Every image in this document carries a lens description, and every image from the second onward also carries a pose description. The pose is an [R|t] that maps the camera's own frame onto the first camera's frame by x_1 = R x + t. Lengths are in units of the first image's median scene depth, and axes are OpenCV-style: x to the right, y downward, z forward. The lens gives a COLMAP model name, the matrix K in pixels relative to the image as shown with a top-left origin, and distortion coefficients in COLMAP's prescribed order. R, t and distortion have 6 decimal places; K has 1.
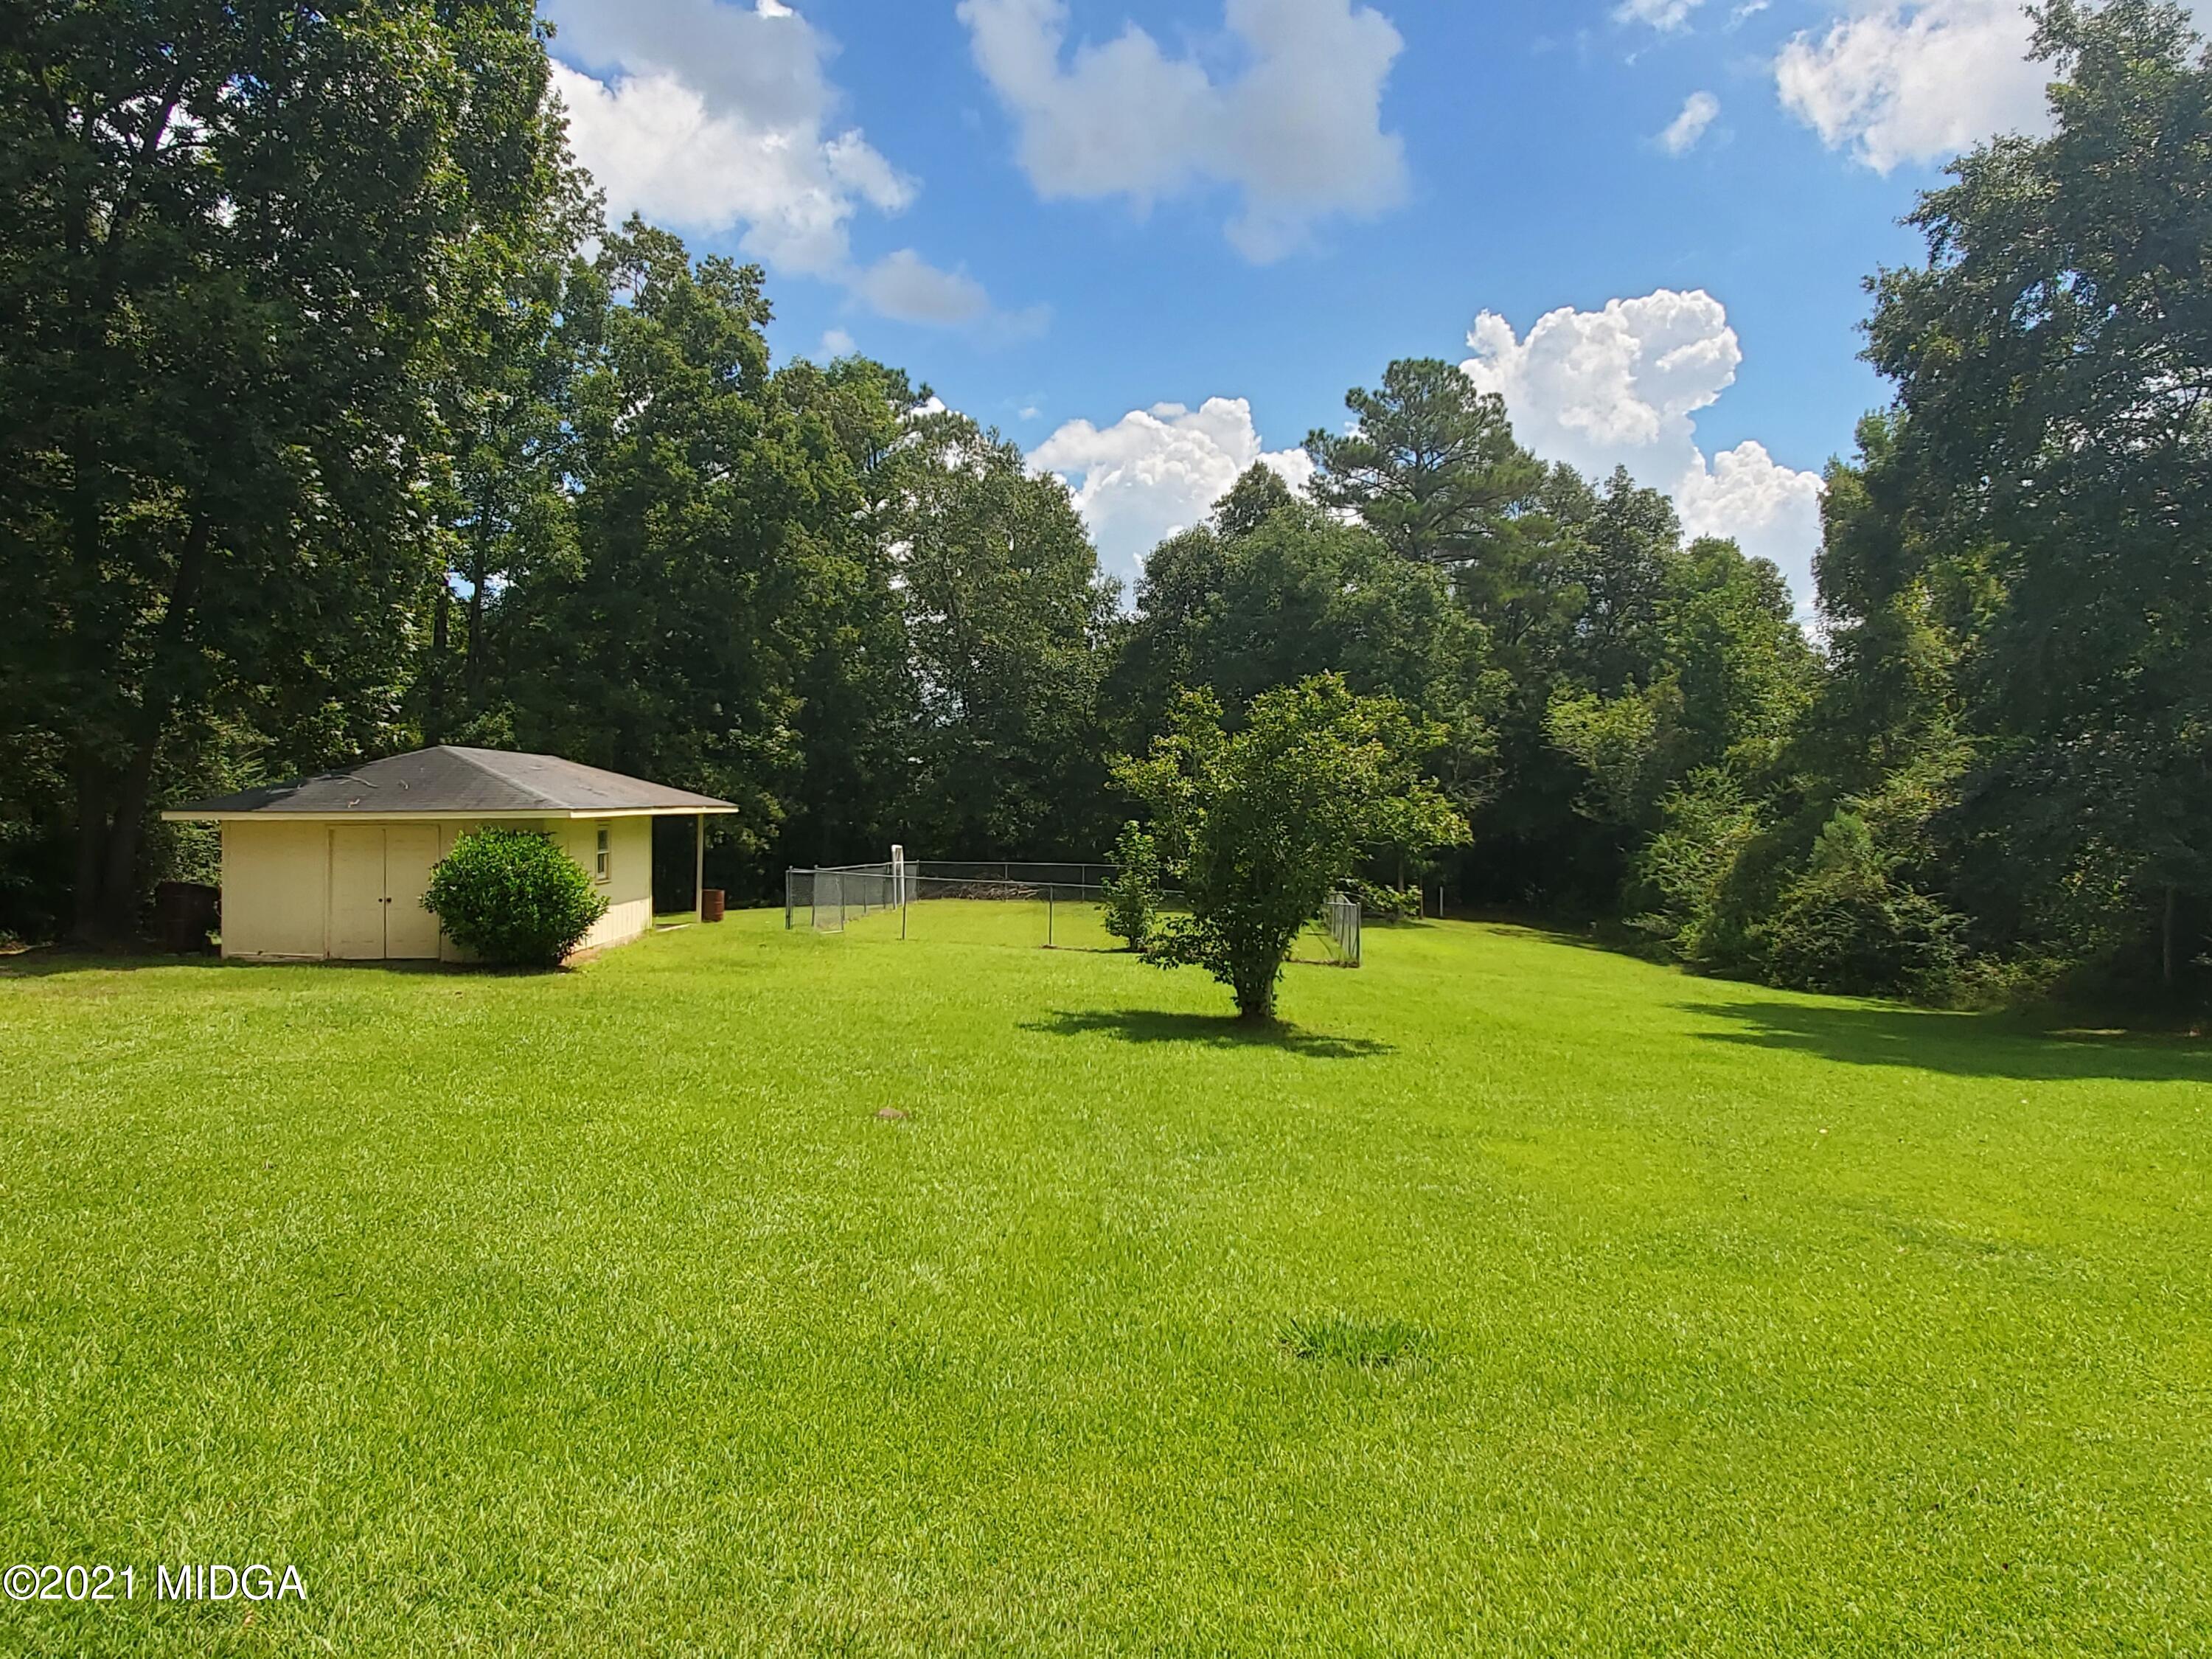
lens RADIAL K [[1586.2, 0, 1151.1], [0, 1586.2, 820.8], [0, 0, 1]] dist [0.003357, 0.001186]
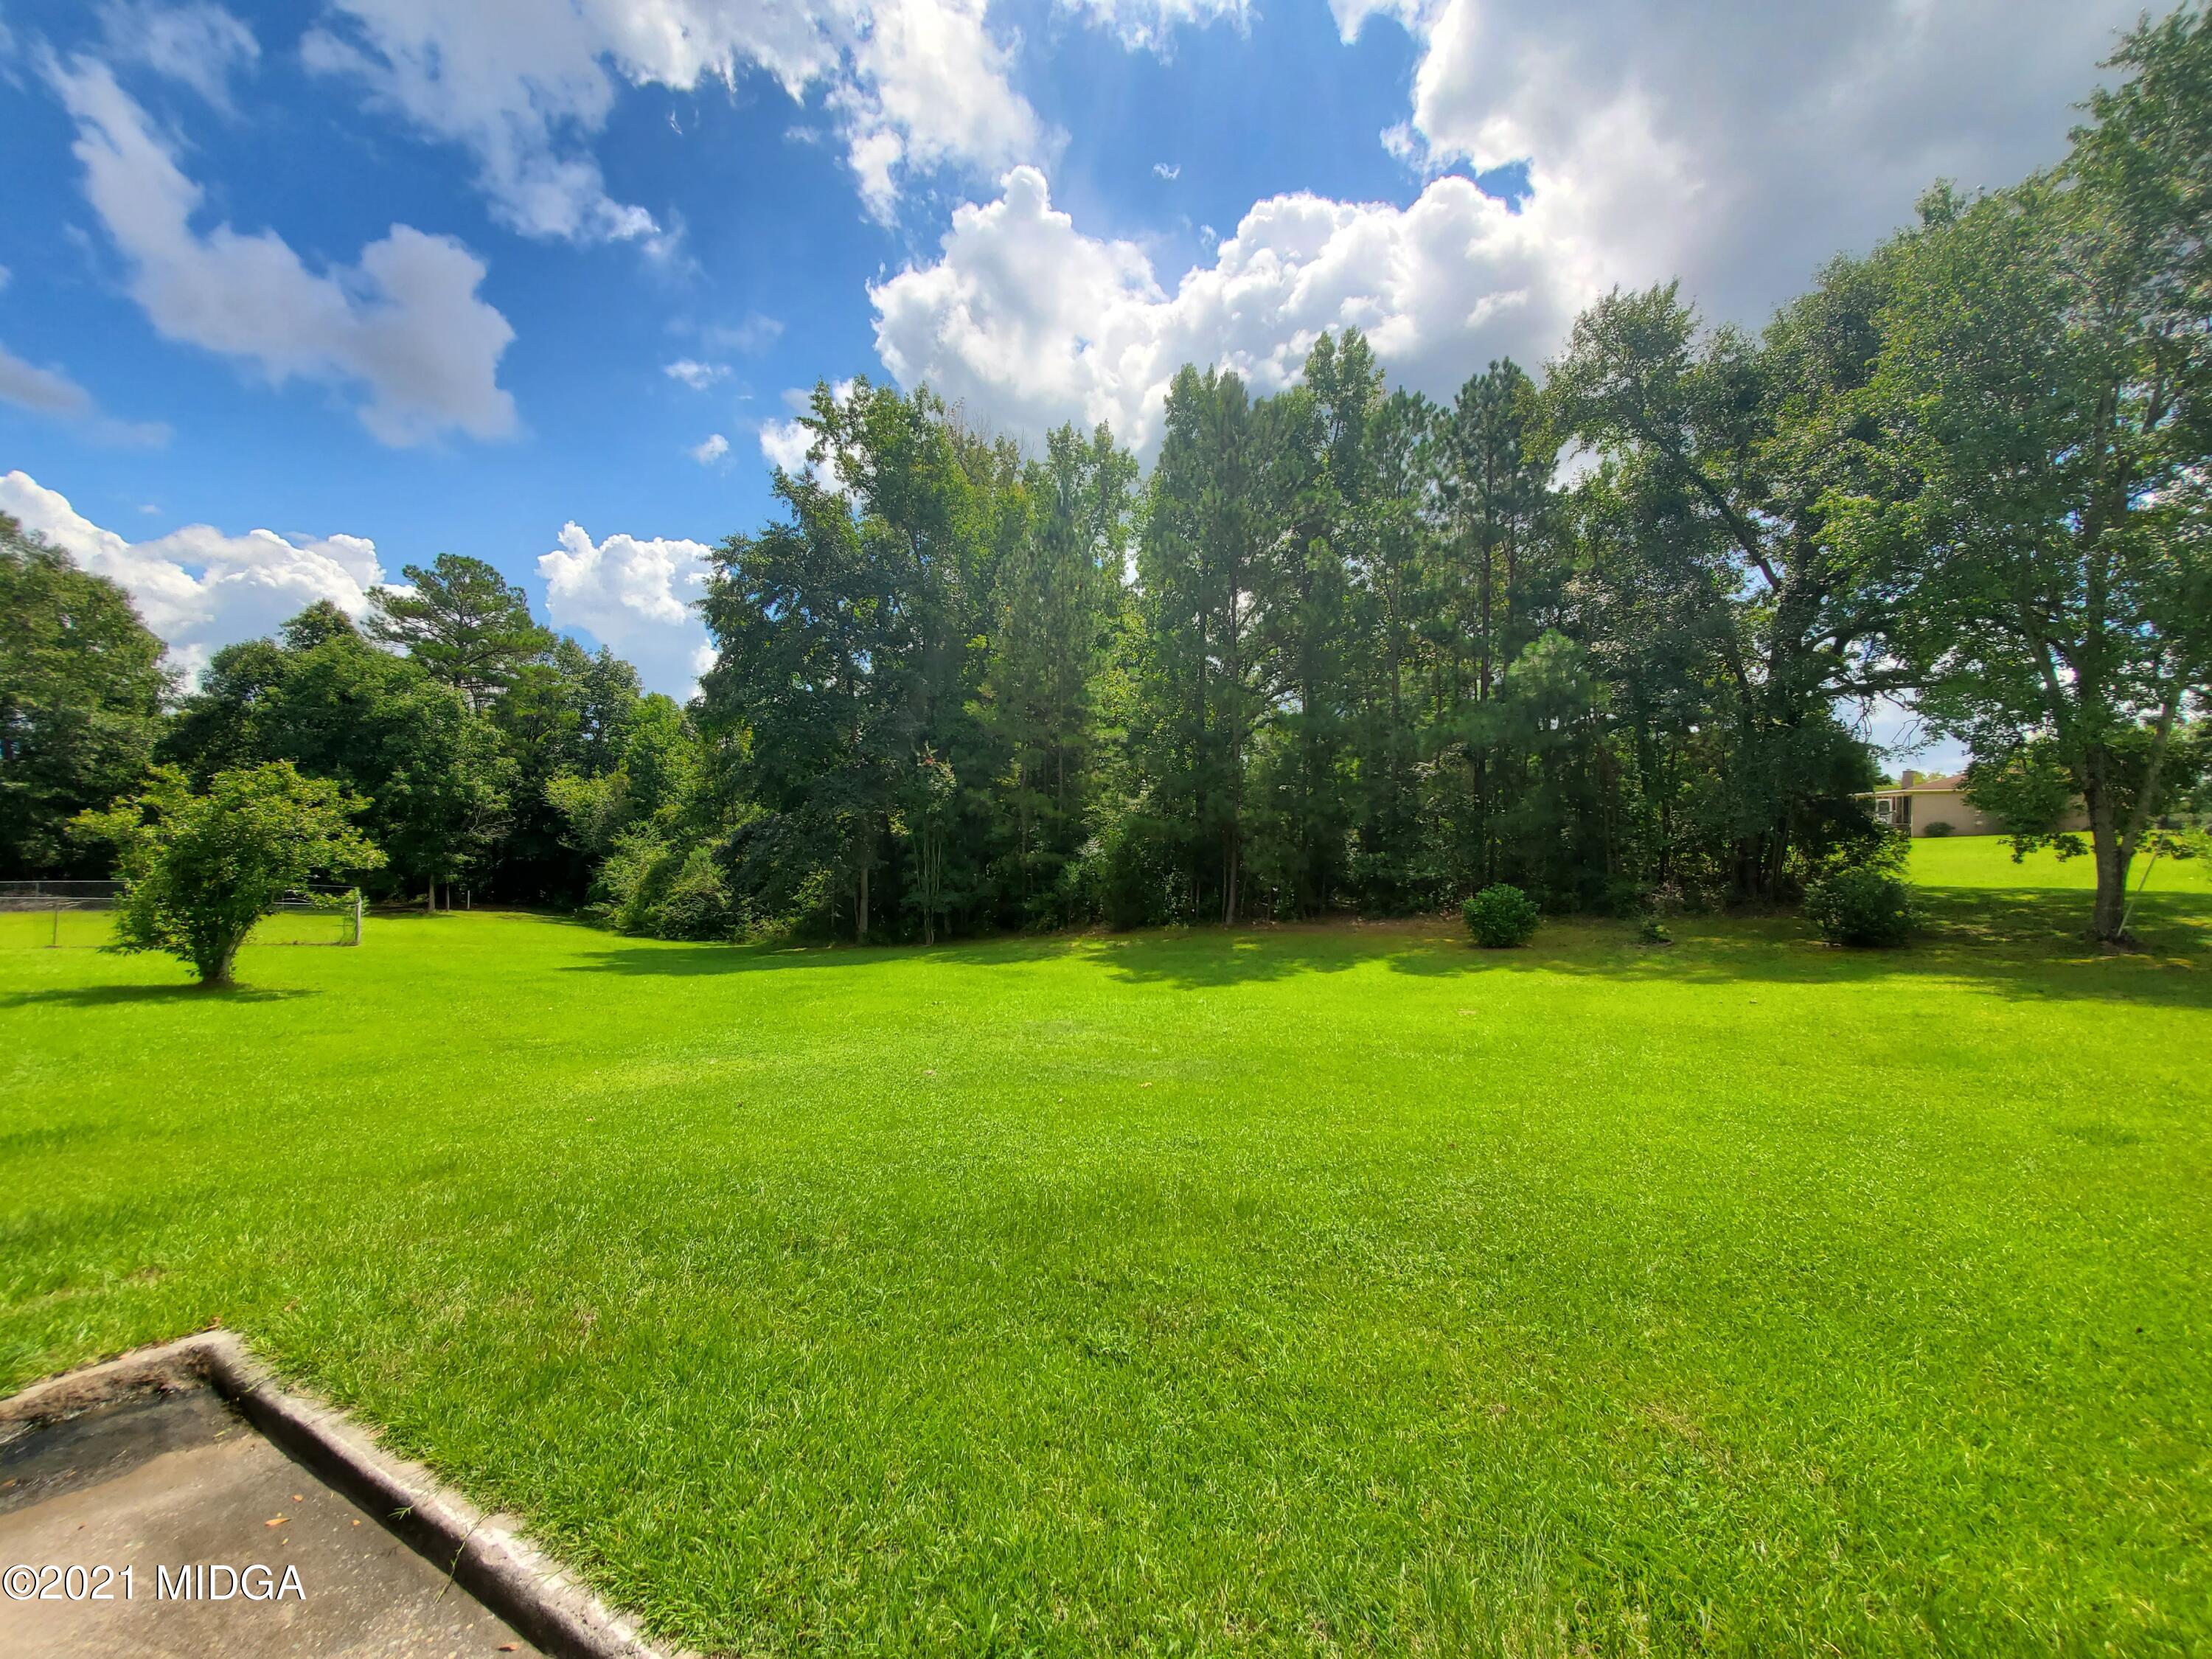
lens RADIAL K [[872.3, 0, 1114.4], [0, 872.3, 832.0], [0, 0, 1]] dist [0.000591, -0.003160]
pose [[0.716939, 0.017542, 0.696915, 0.042032], [-0.005405, 0.999793, -0.019606, -0.003893], [-0.697115, 0.010289, 0.716885, -0.086233]]
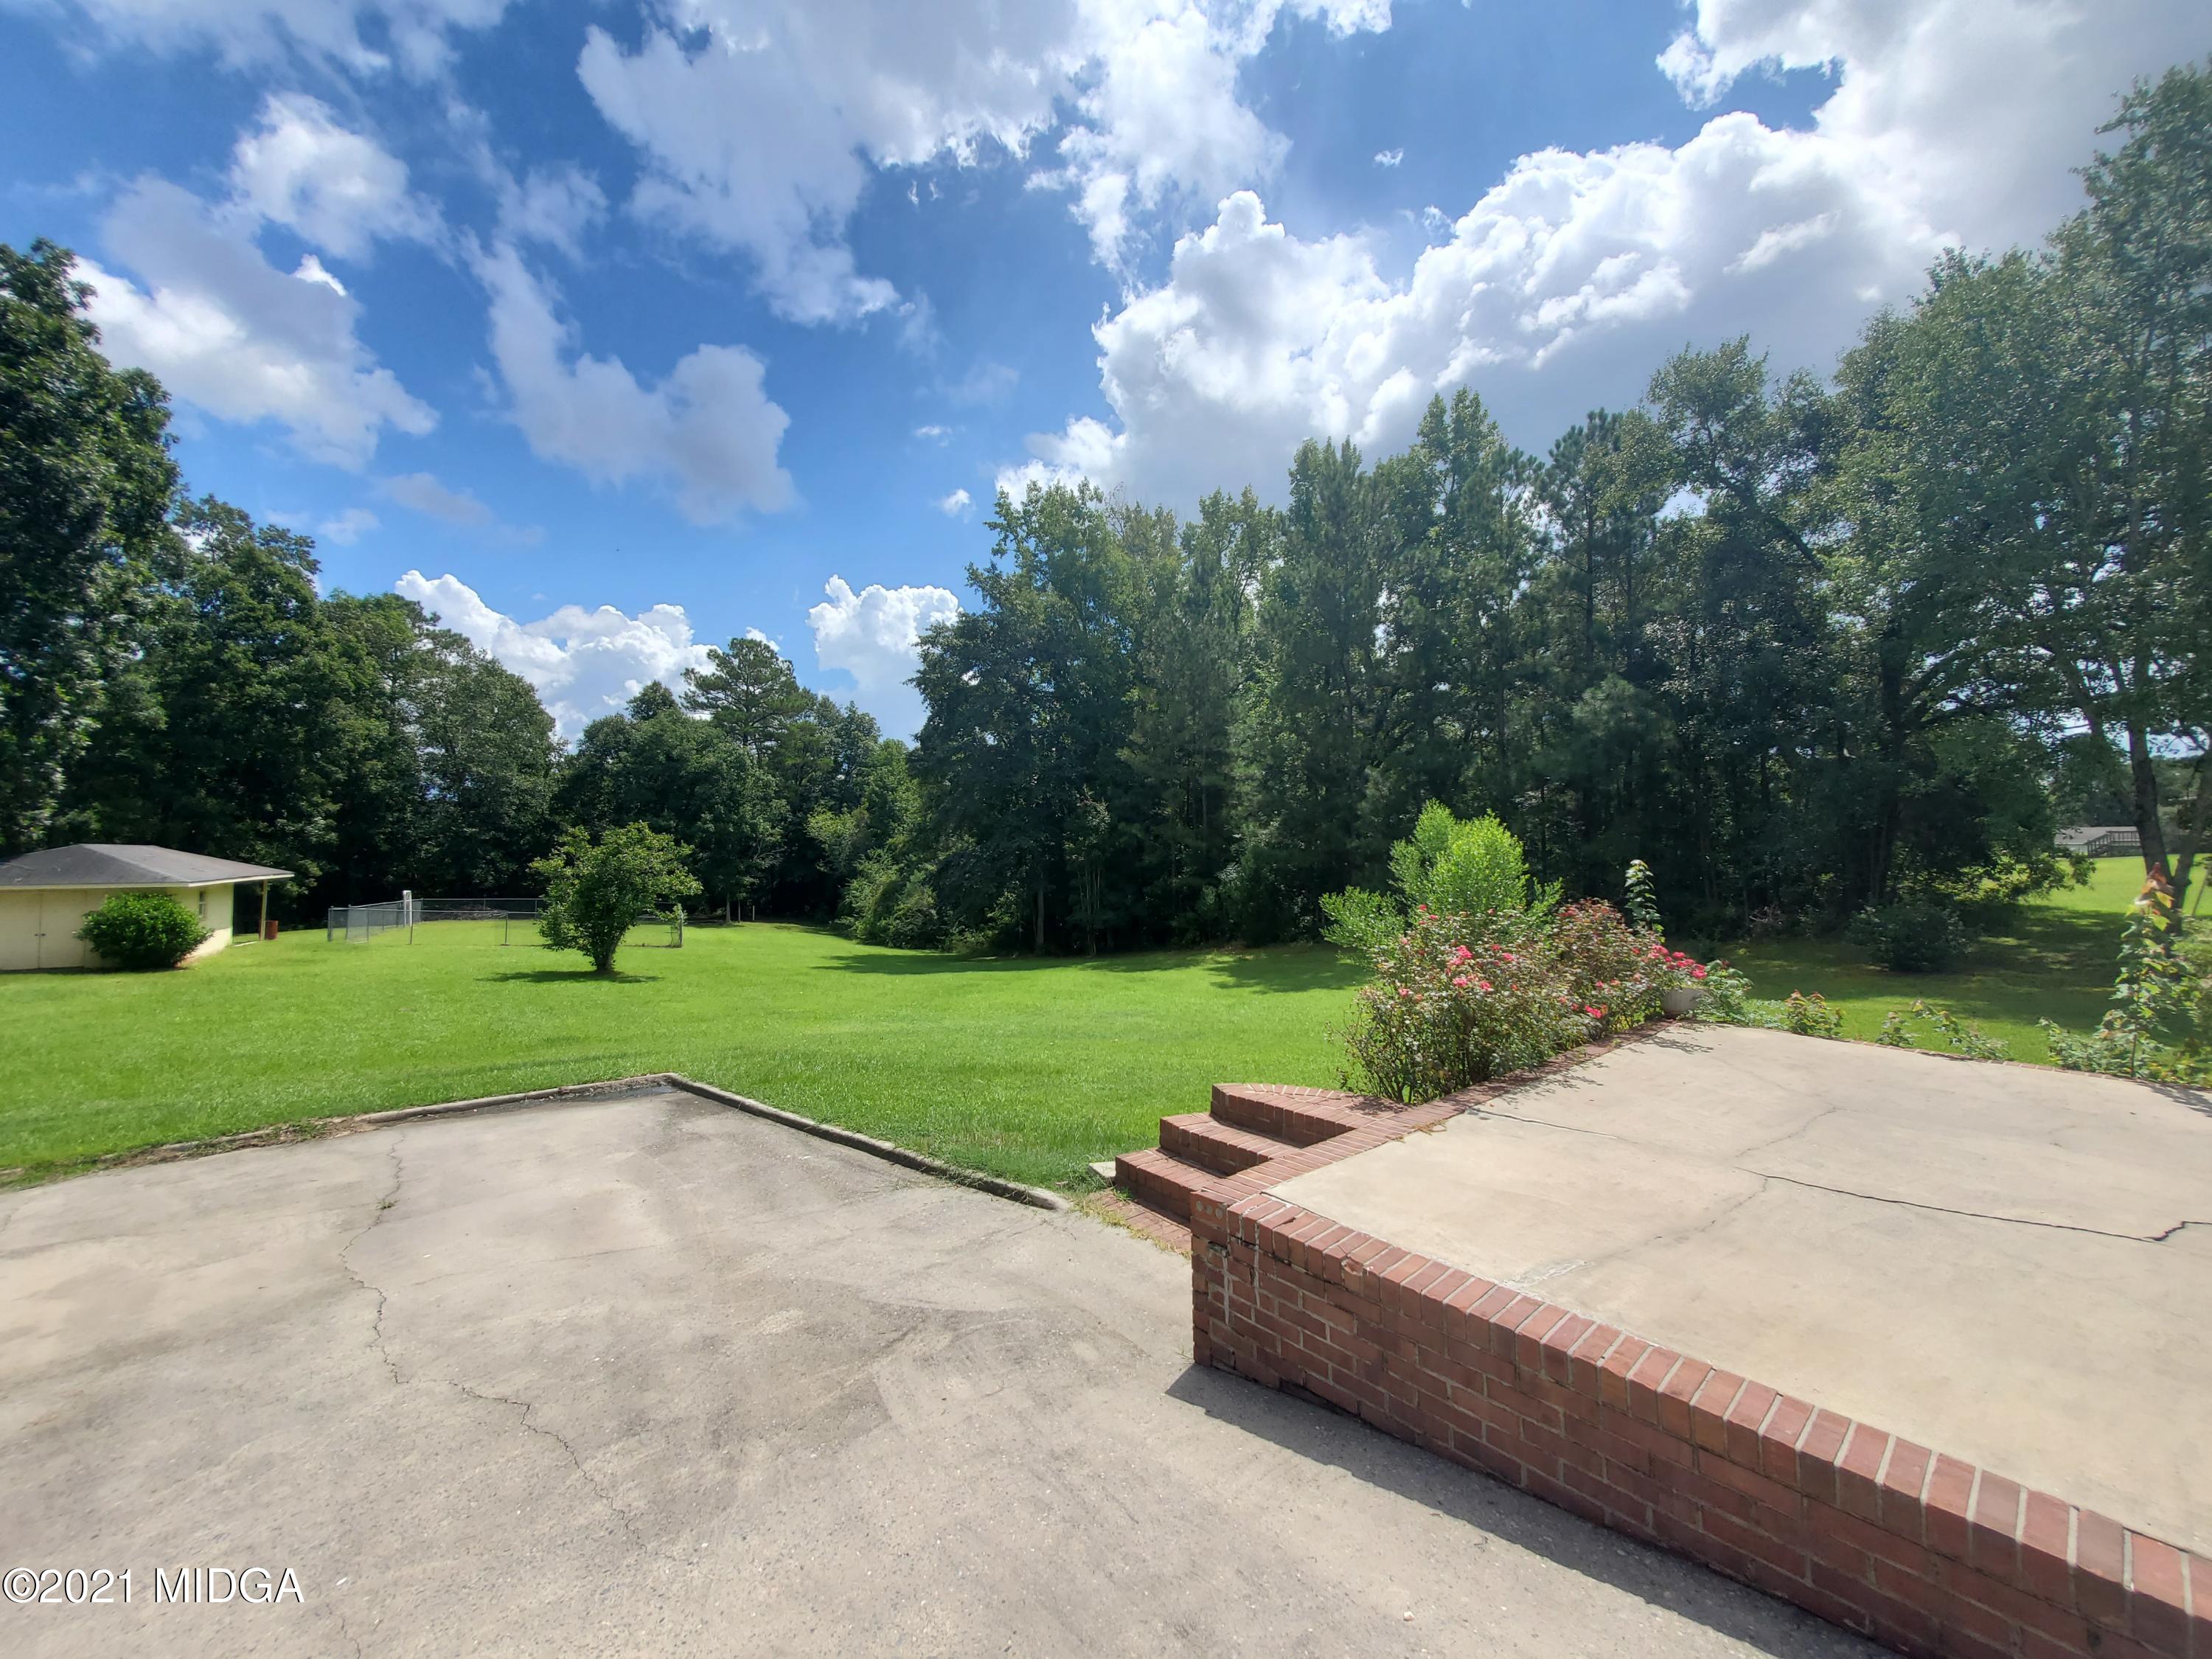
lens RADIAL K [[872.3, 0, 1114.4], [0, 872.3, 832.0], [0, 0, 1]] dist [0.000591, -0.003160]
pose [[0.865966, 0.016432, 0.499833, 0.029964], [0.001564, 0.999366, -0.035563, -0.012735], [-0.500100, 0.031578, 0.865391, -0.196818]]
